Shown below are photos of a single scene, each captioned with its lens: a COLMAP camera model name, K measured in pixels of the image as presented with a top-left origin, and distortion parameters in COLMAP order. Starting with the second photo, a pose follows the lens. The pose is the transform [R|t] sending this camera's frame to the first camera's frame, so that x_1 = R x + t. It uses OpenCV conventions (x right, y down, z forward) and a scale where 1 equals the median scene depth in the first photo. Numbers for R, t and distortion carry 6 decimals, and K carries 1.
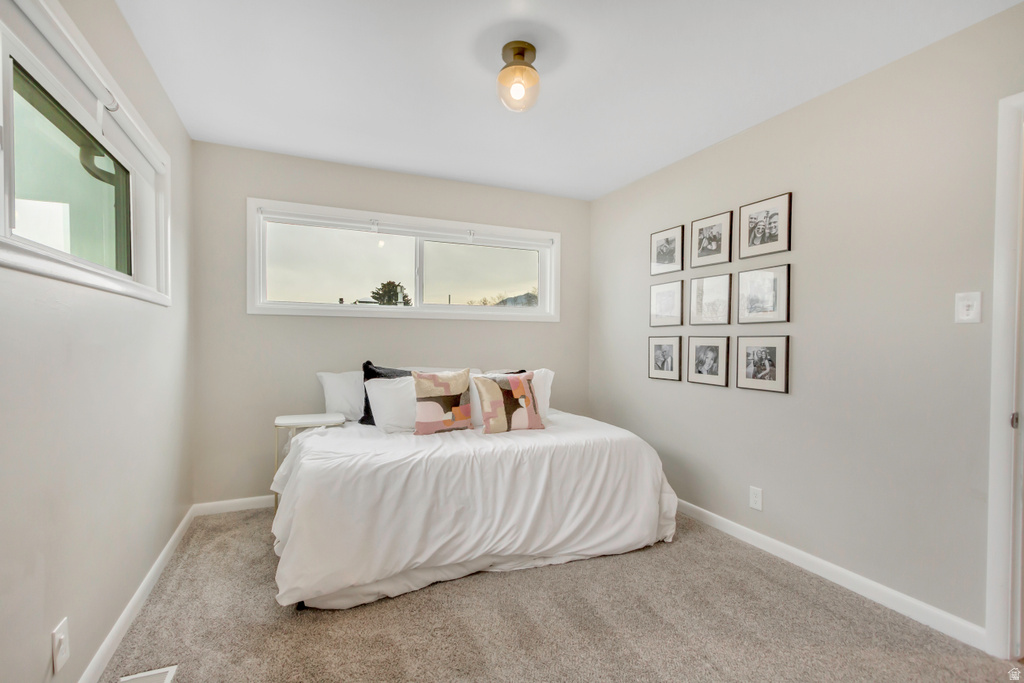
lens RADIAL K [[468.5, 0, 506.9], [0, 468.5, 346.7], [0, 0, 1]] dist [0.008712, -0.000269]
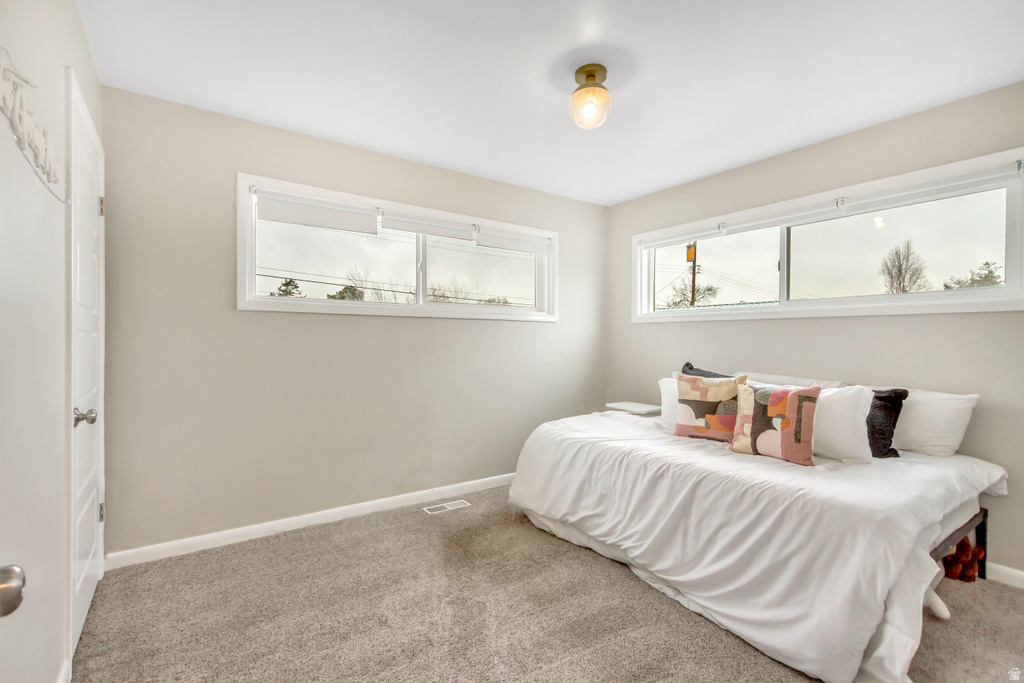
lens RADIAL K [[468.5, 0, 506.9], [0, 468.5, 346.7], [0, 0, 1]] dist [0.008712, -0.000269]
pose [[0.195436, 0.005643, -0.980700, 1.197900], [-0.018800, 0.999821, 0.002007, 0.000134], [0.980536, 0.018045, 0.195507, 0.702619]]
